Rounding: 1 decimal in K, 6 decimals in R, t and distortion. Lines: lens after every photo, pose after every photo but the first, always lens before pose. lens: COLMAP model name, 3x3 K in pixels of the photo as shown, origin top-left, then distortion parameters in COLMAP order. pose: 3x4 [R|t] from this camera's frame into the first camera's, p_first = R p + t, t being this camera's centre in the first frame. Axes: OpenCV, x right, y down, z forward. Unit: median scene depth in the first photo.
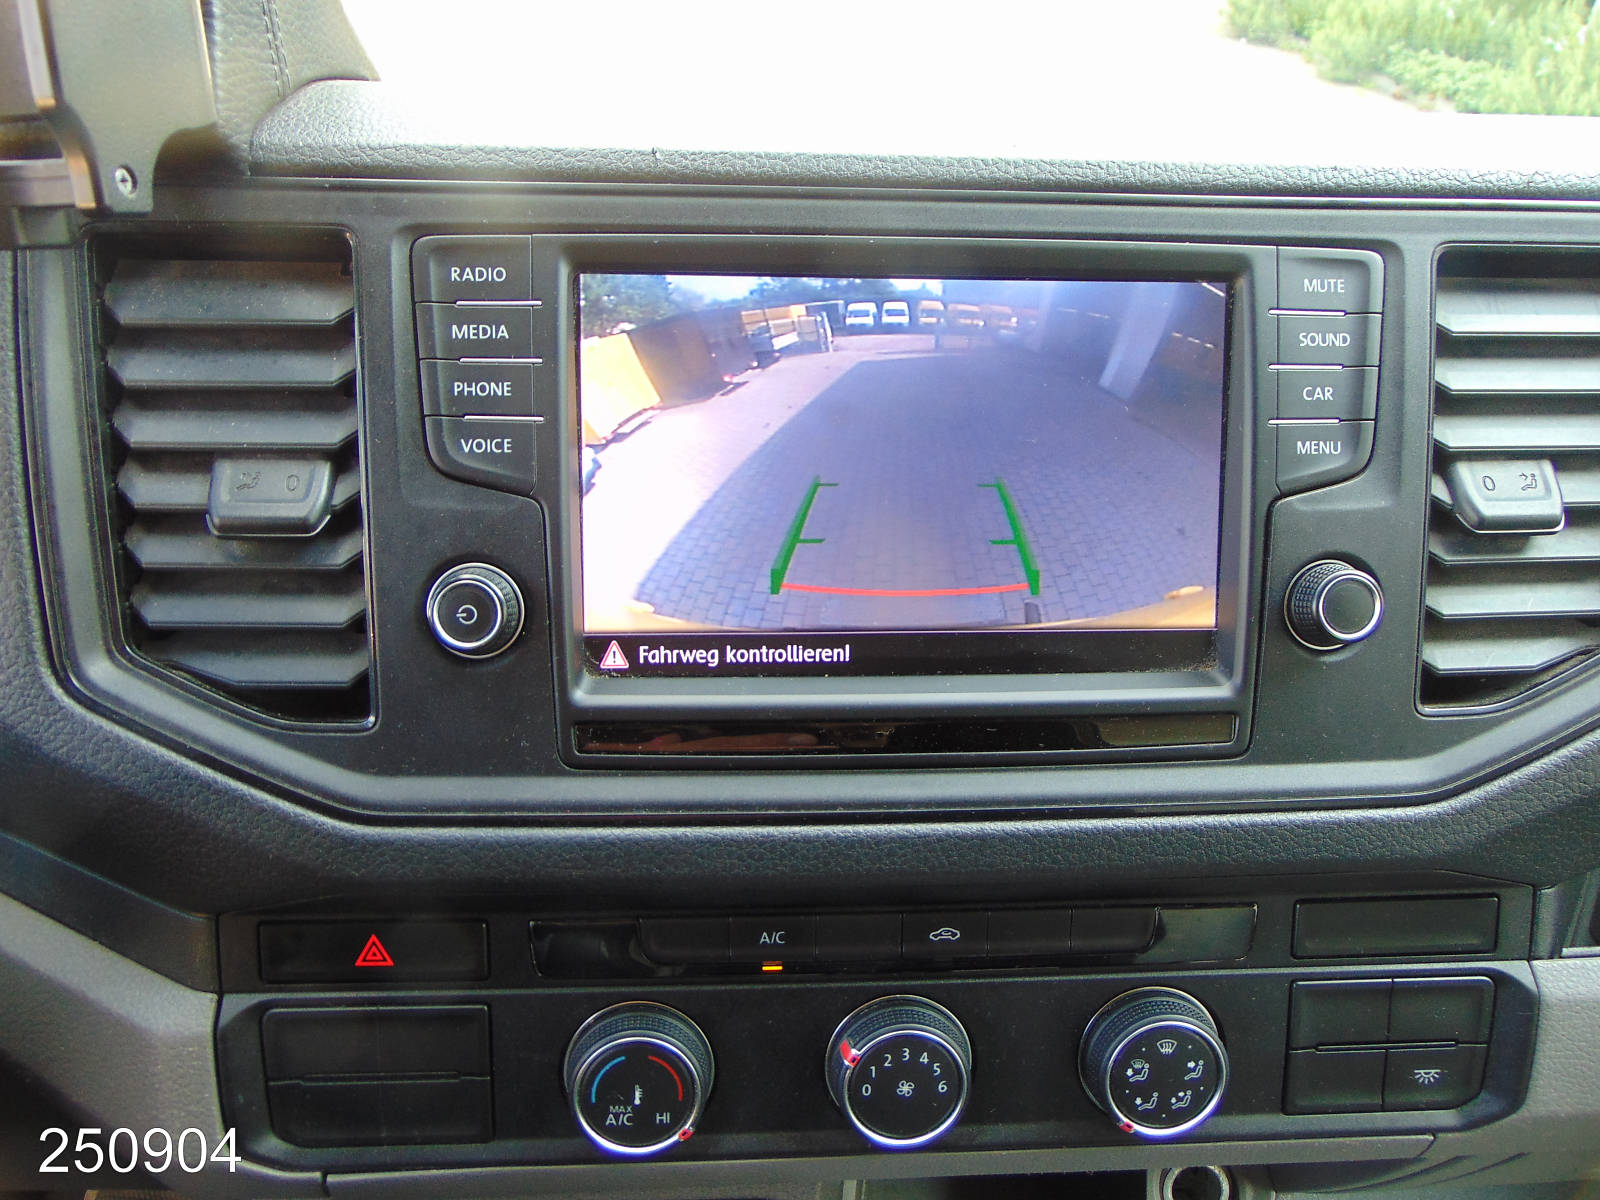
lens RADIAL K [[1162.2, 0, 798.2], [0, 1162.2, 594.1], [0, 0, 1]] dist [0.004462, 0.002300]
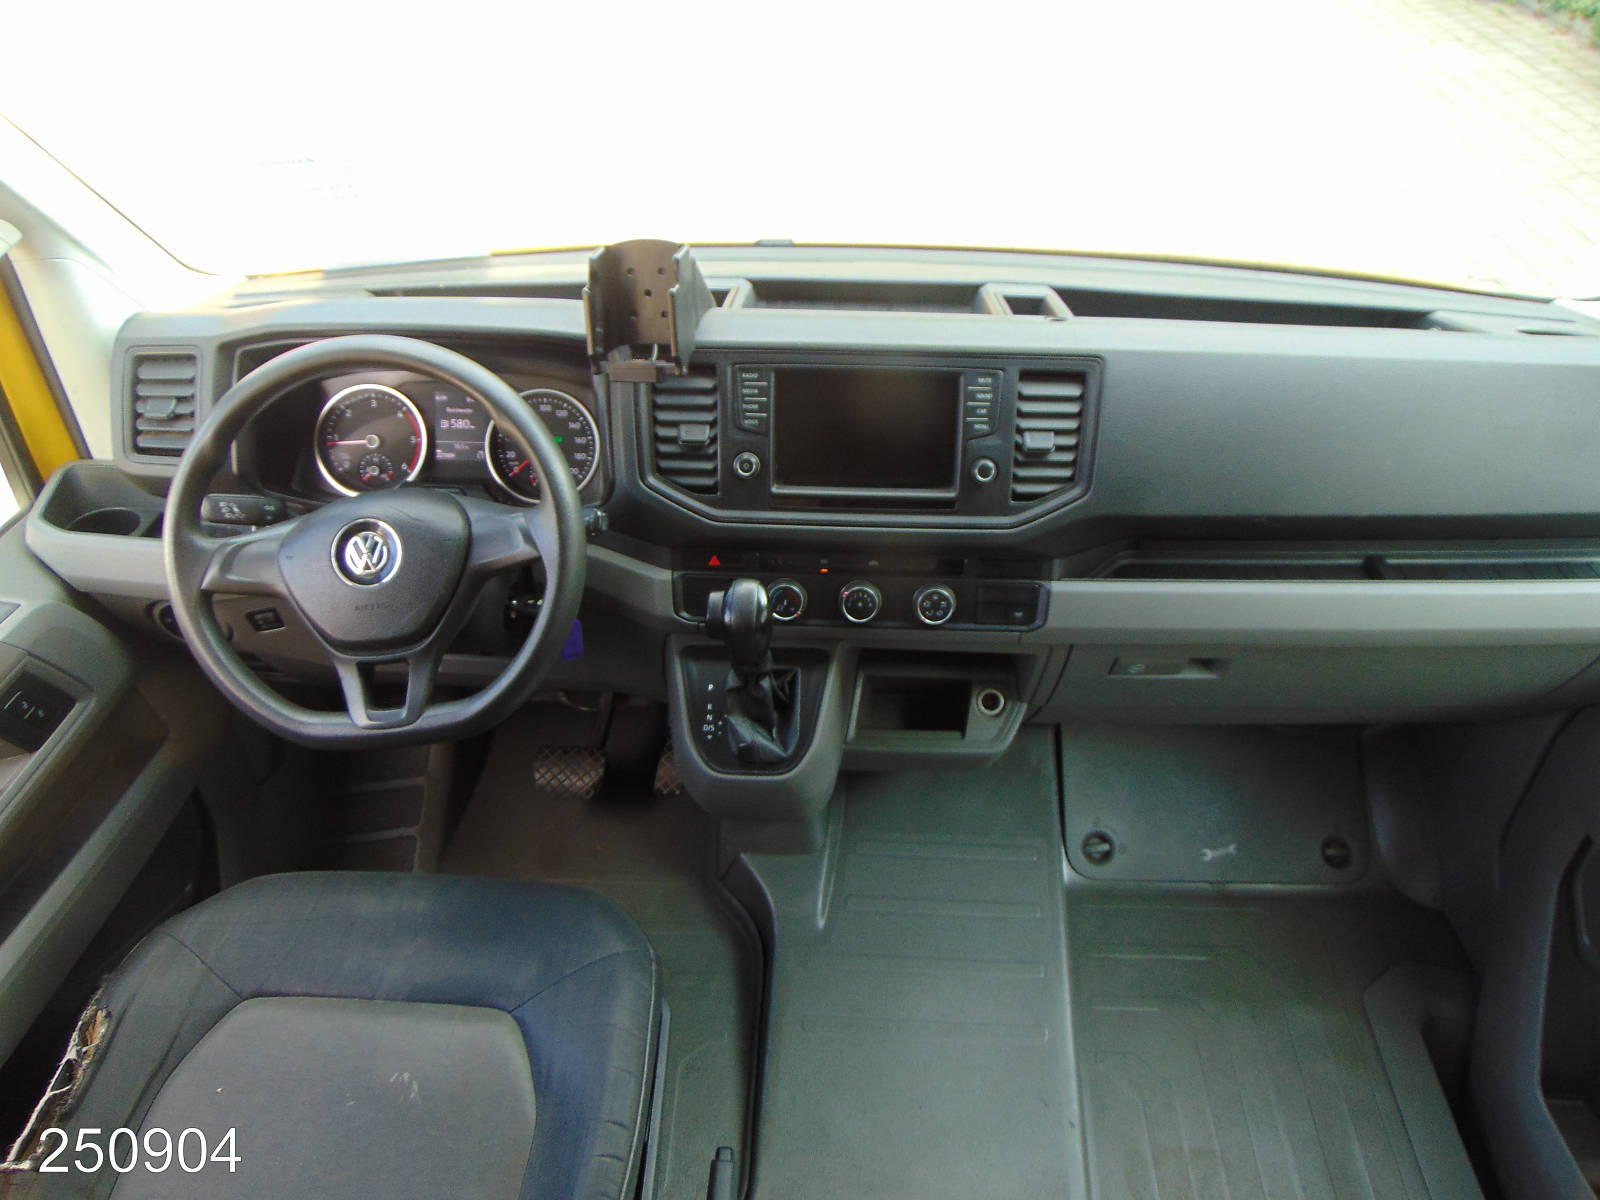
lens RADIAL K [[1162.2, 0, 807.7], [0, 1162.2, 603.4], [0, 0, 1]] dist [0.004462, 0.002300]
pose [[0.994245, 0.038152, -0.100108, 0.295652], [-0.029152, 0.995526, 0.089875, 0.107037], [0.103089, -0.086440, 0.990909, -2.605322]]
